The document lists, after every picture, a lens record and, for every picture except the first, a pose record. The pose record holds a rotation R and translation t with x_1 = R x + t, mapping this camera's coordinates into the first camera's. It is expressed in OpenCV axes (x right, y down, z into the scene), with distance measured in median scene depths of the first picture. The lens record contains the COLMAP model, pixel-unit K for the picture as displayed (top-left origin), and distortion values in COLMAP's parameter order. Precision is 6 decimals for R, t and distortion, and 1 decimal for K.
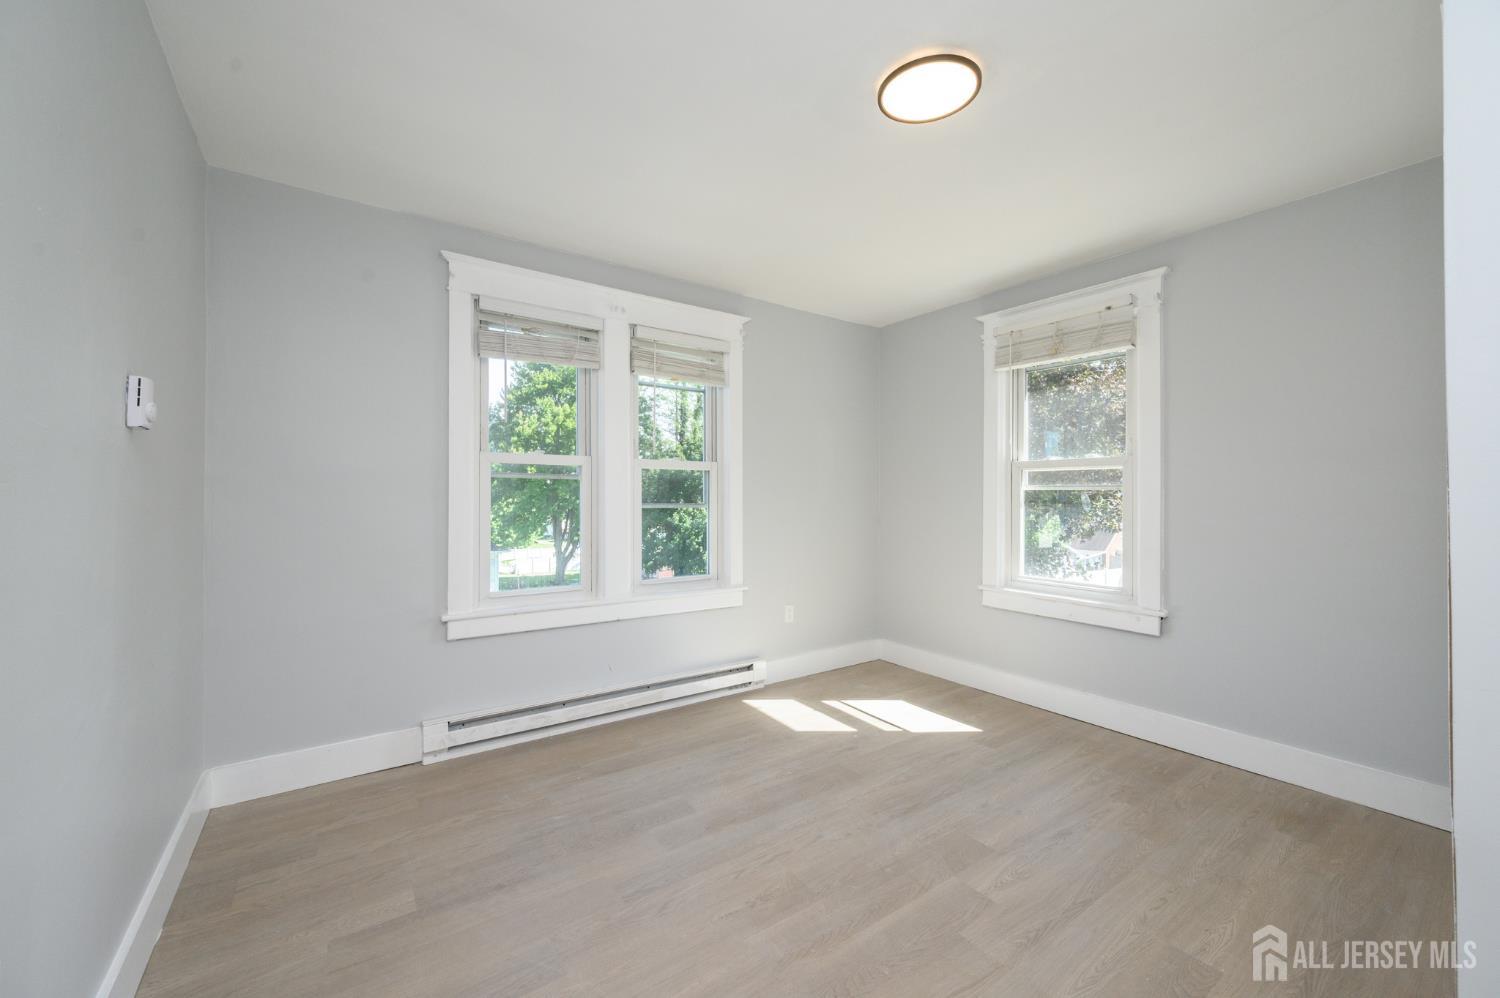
lens RADIAL K [[587.6, 0, 747.5], [0, 587.6, 488.8], [0, 0, 1]] dist [-0.002926, -0.000330]
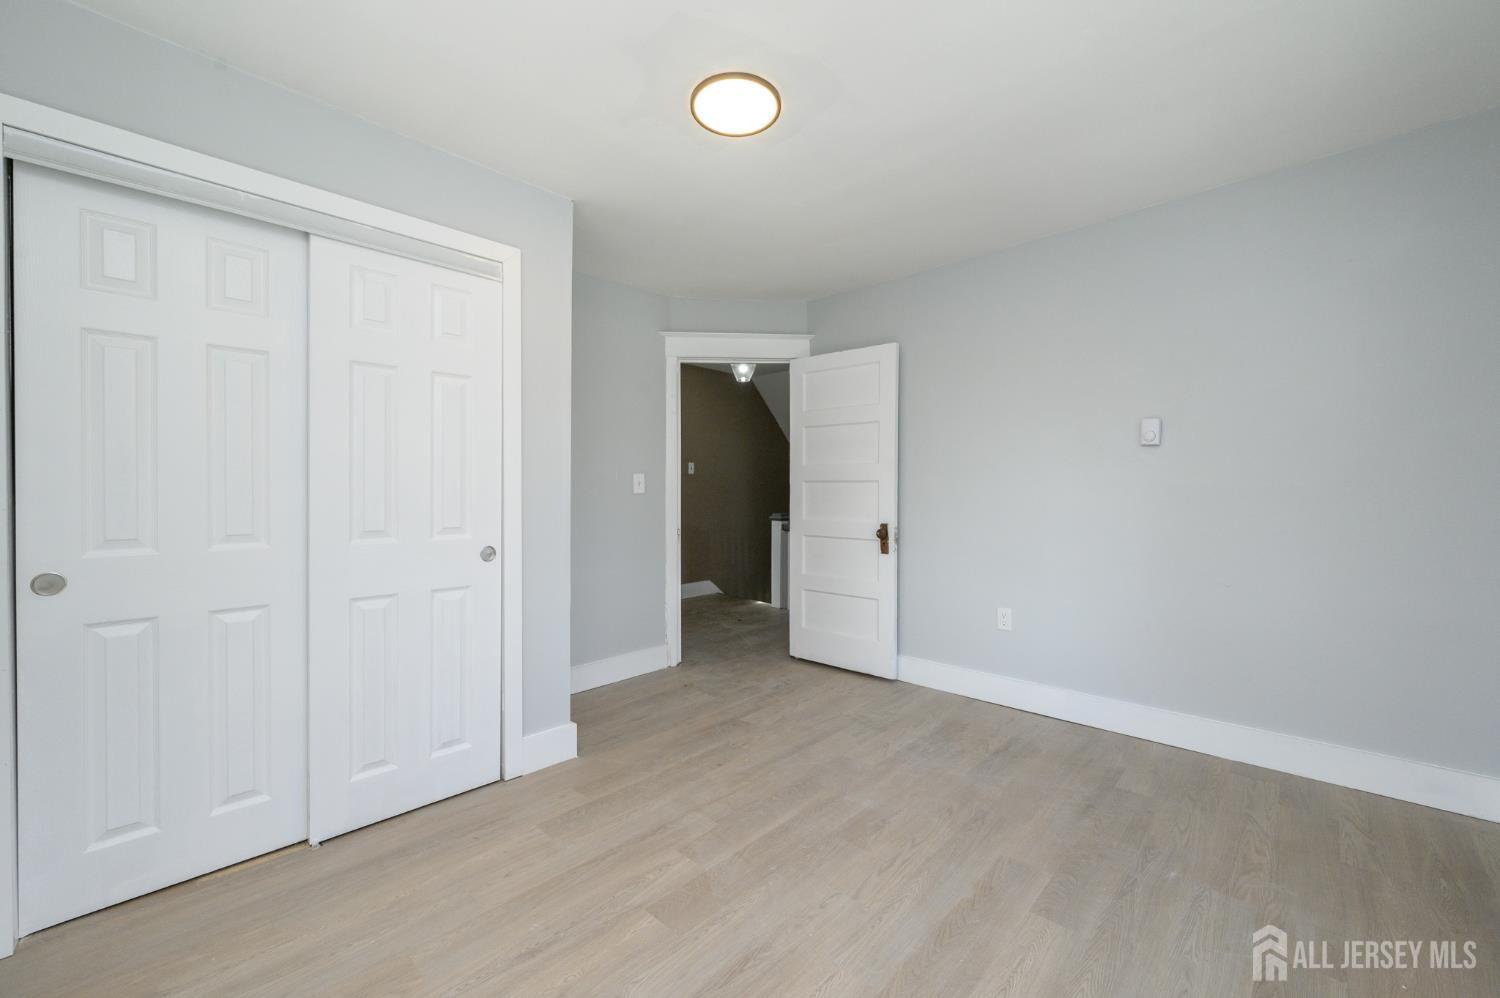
lens RADIAL K [[587.6, 0, 747.5], [0, 587.6, 488.8], [0, 0, 1]] dist [-0.002926, -0.000330]
pose [[-0.981954, -0.001812, -0.189109, 0.465426], [0.001981, 0.999801, -0.019868, 0.054010], [0.189107, -0.019884, -0.981755, 1.954630]]
